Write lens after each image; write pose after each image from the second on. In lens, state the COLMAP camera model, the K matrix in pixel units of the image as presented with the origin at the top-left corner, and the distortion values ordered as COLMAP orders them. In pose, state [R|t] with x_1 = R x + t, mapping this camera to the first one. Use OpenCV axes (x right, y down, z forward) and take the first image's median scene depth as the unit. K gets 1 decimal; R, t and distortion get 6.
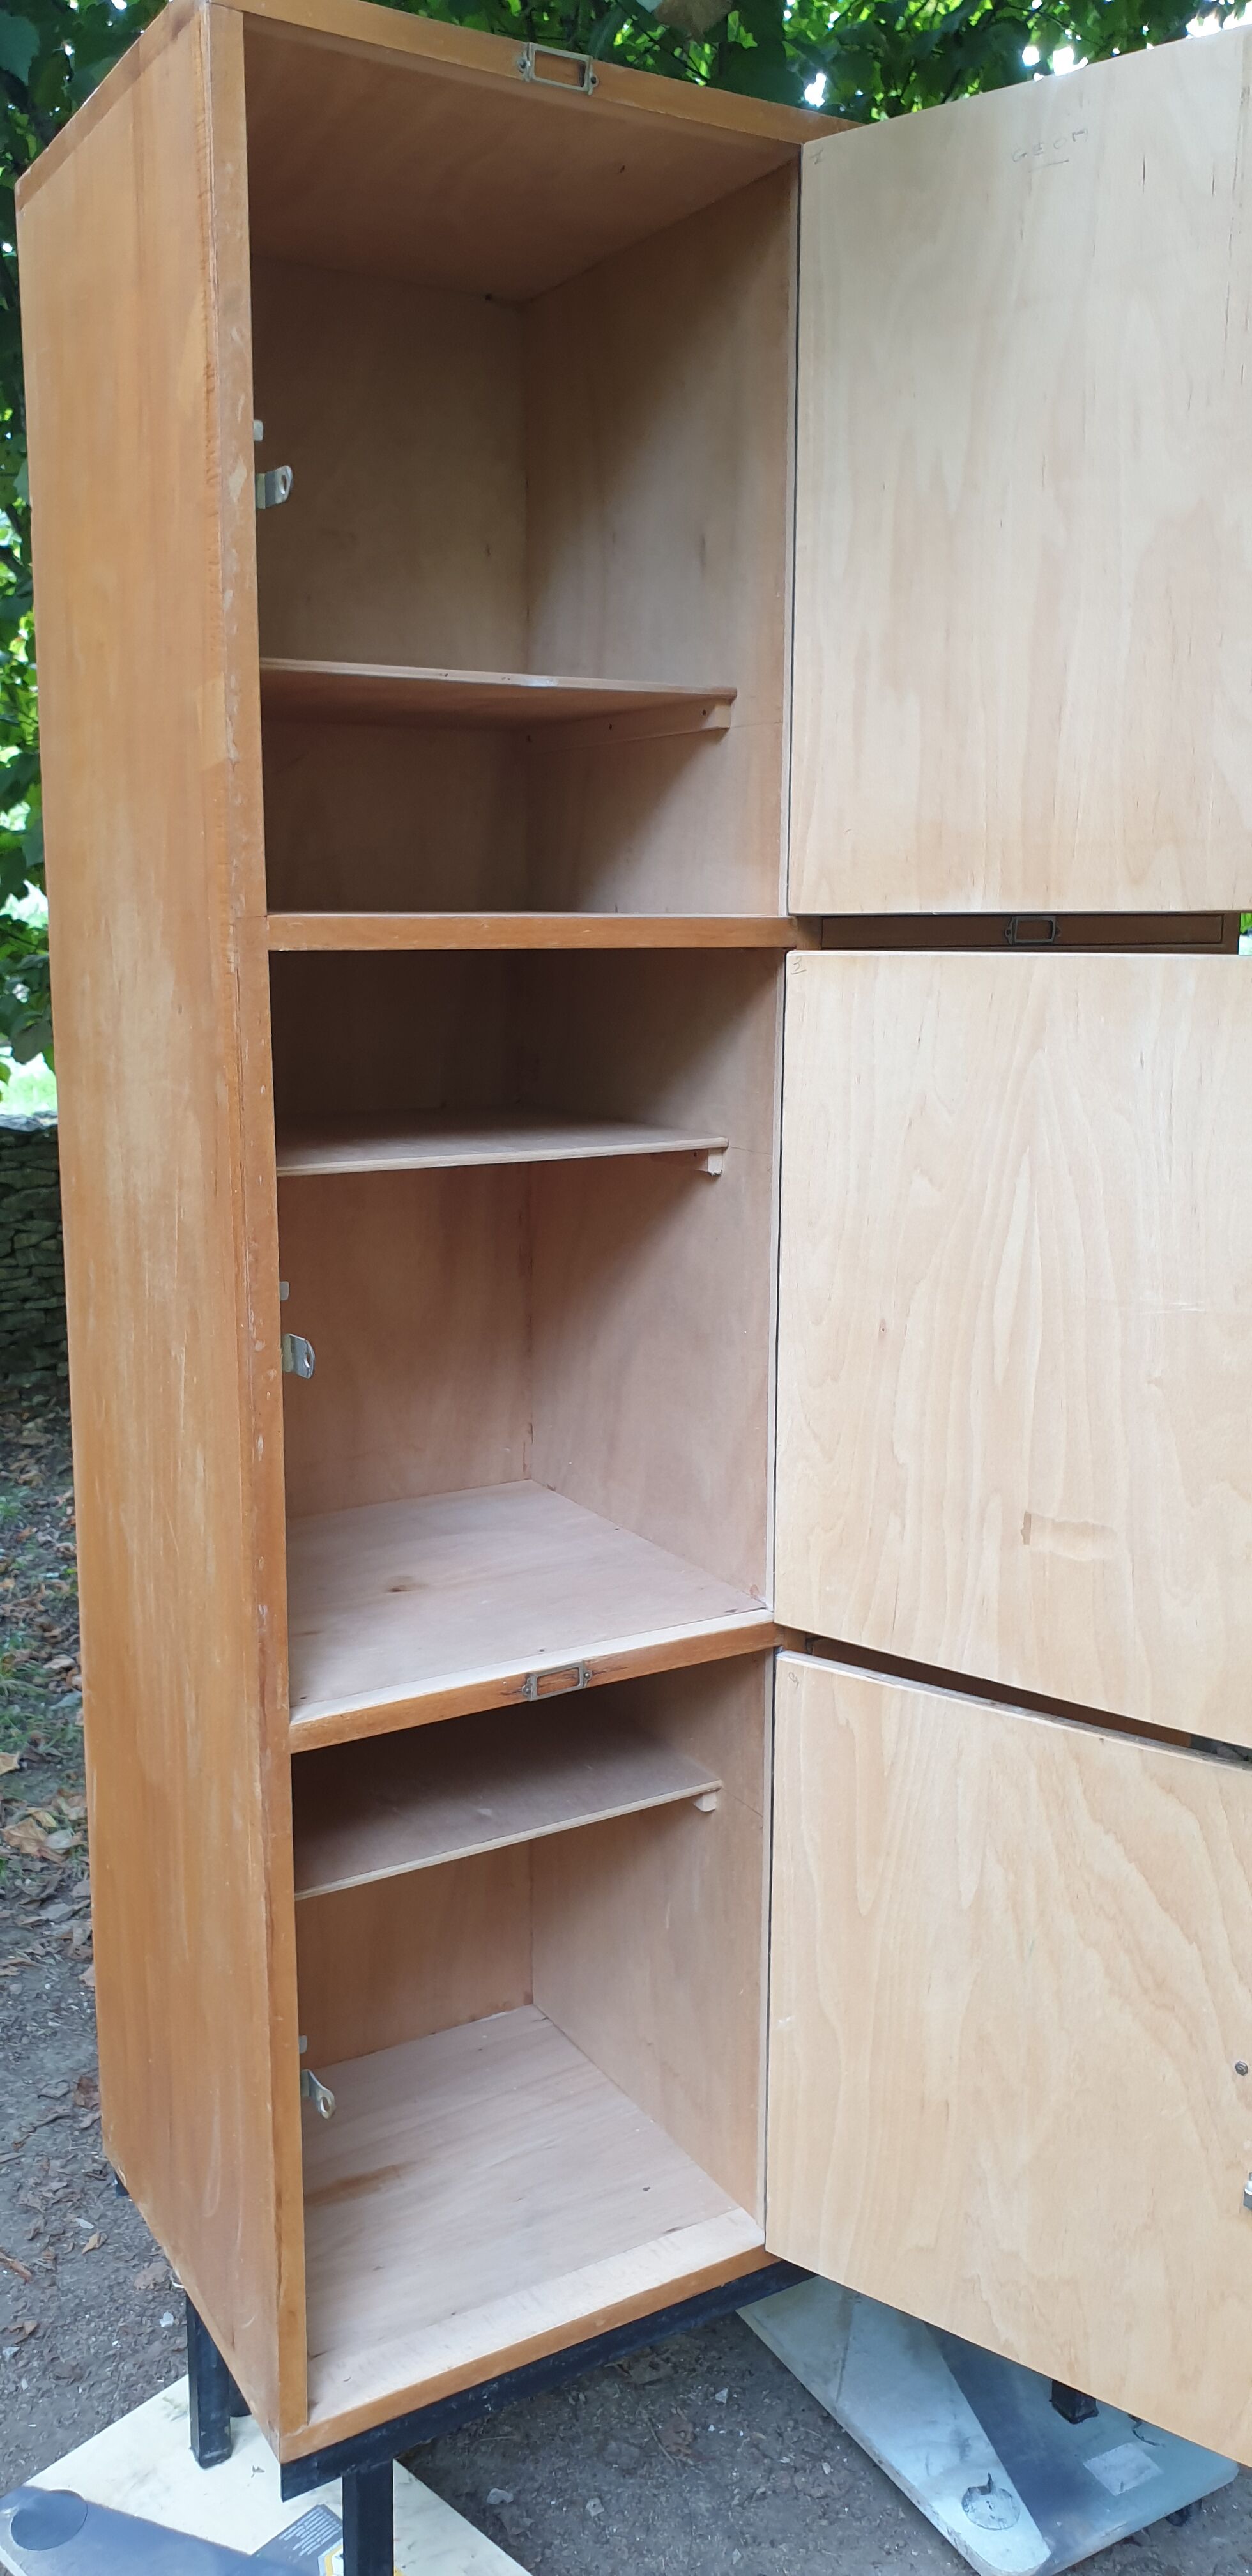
lens RADIAL K [[2008.5, 0, 617.4], [0, 2008.5, 1285.0], [0, 0, 1]] dist [0.037107, -0.031326]
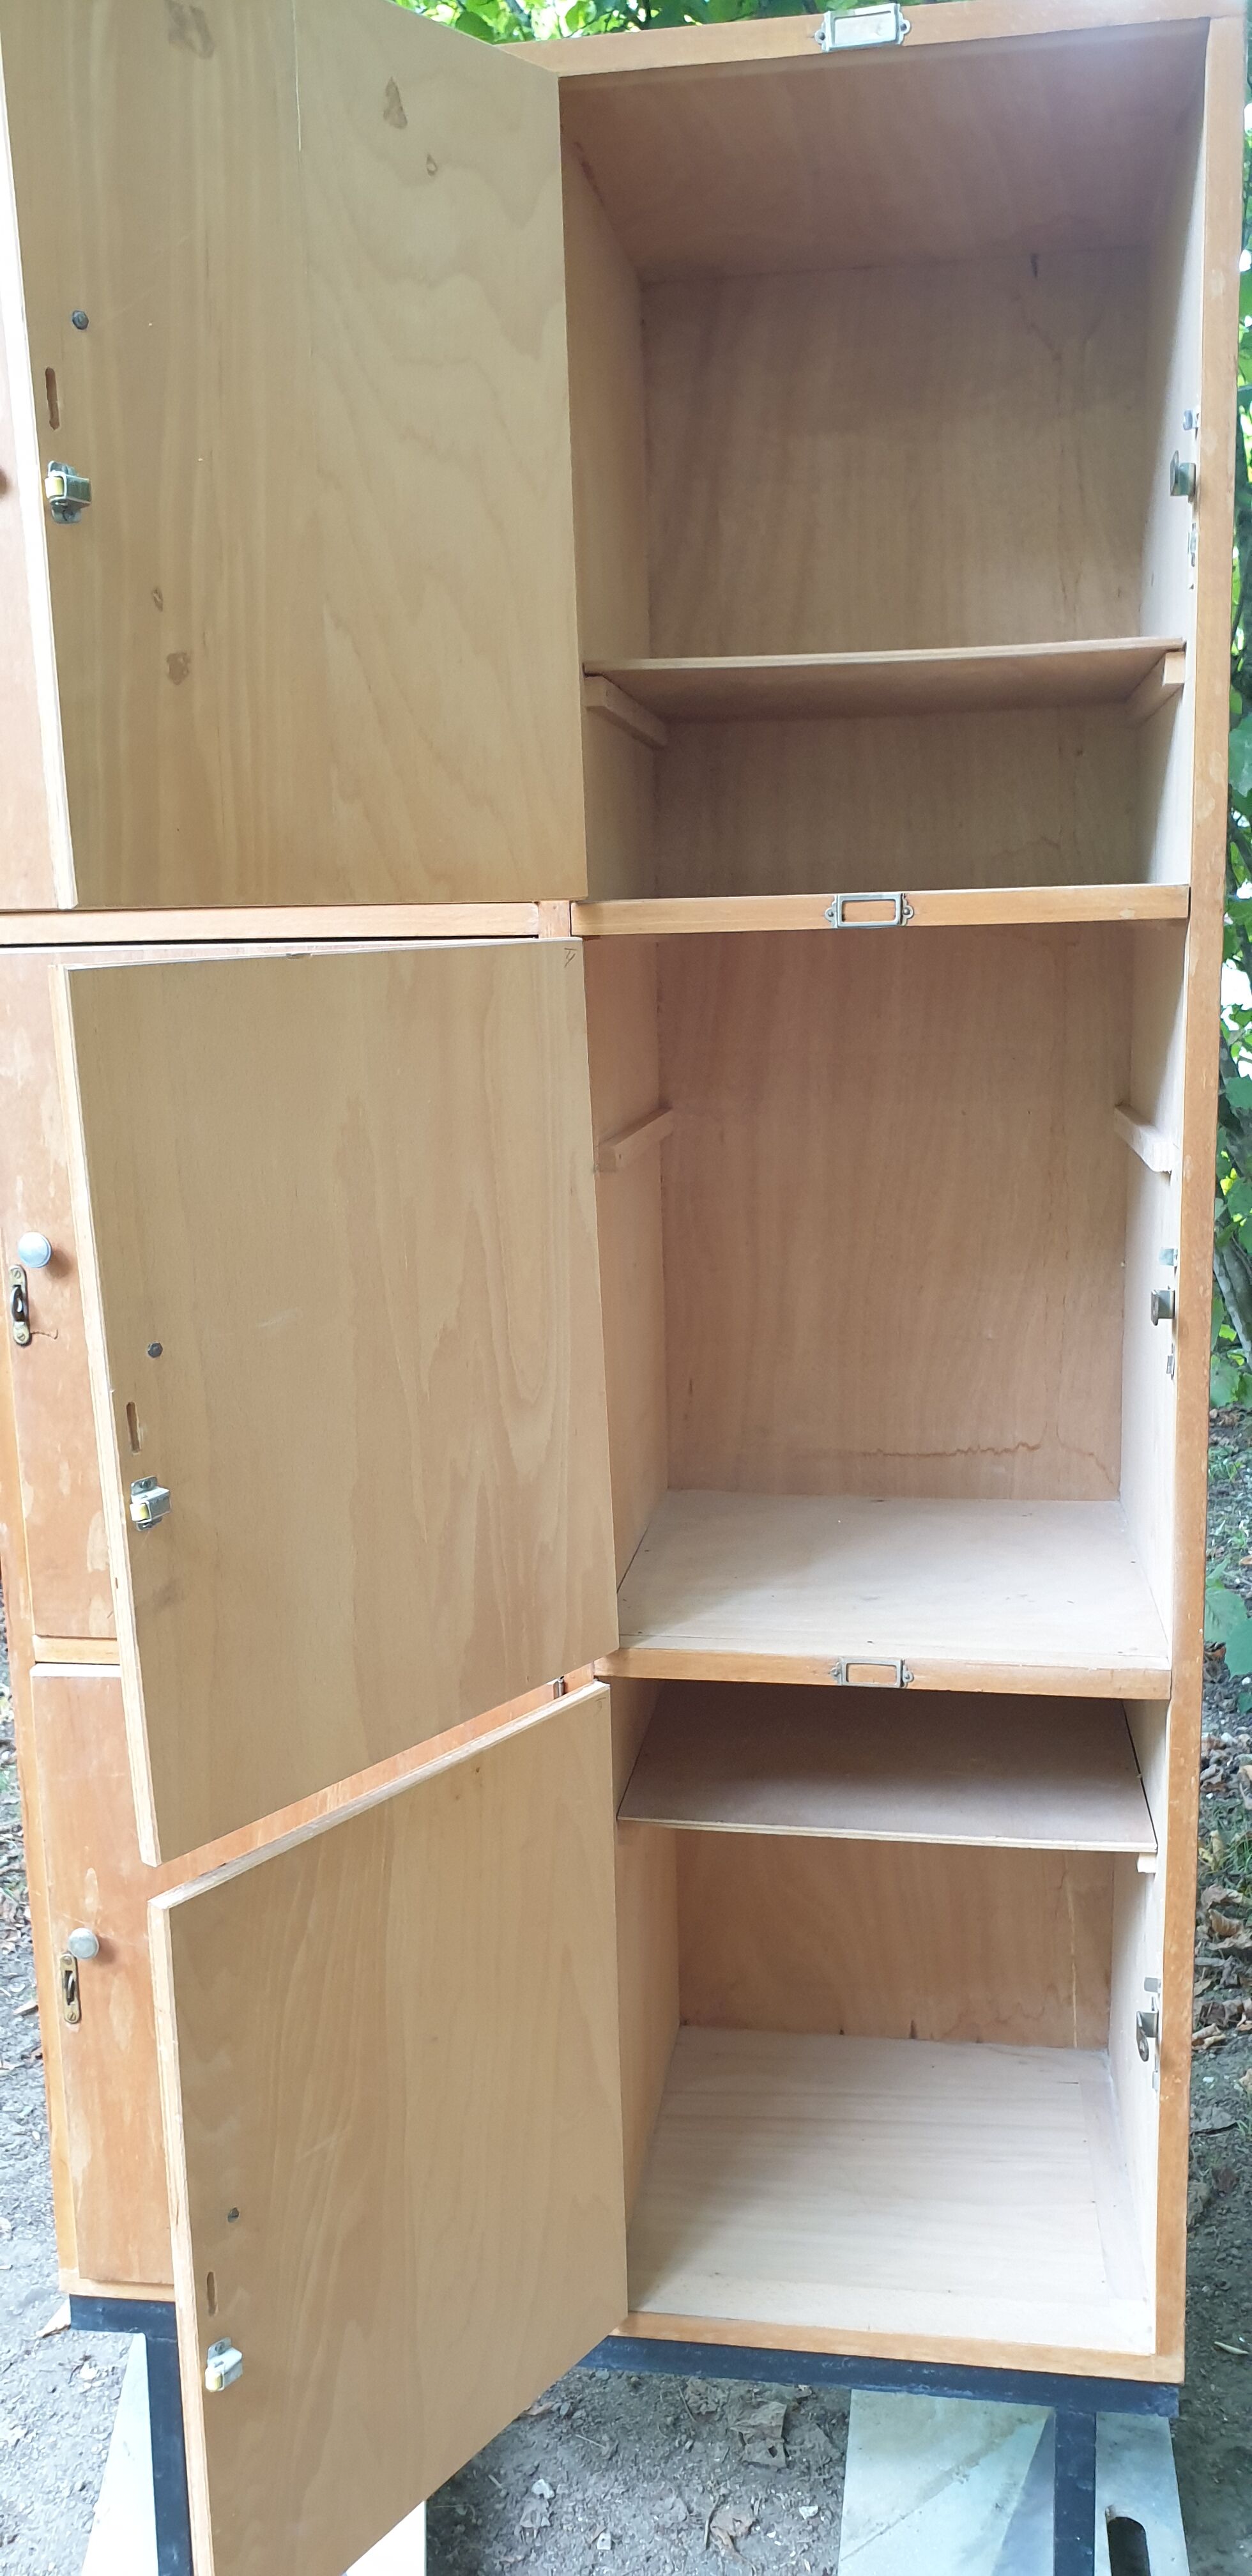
lens RADIAL K [[2008.5, 0, 655.6], [0, 2008.5, 1333.2], [0, 0, 1]] dist [0.037107, -0.031326]
pose [[0.776471, 0.096494, -0.622721, 0.578904], [-0.093525, 0.994909, 0.037550, -0.017094], [0.623174, 0.029083, 0.781542, 0.240076]]
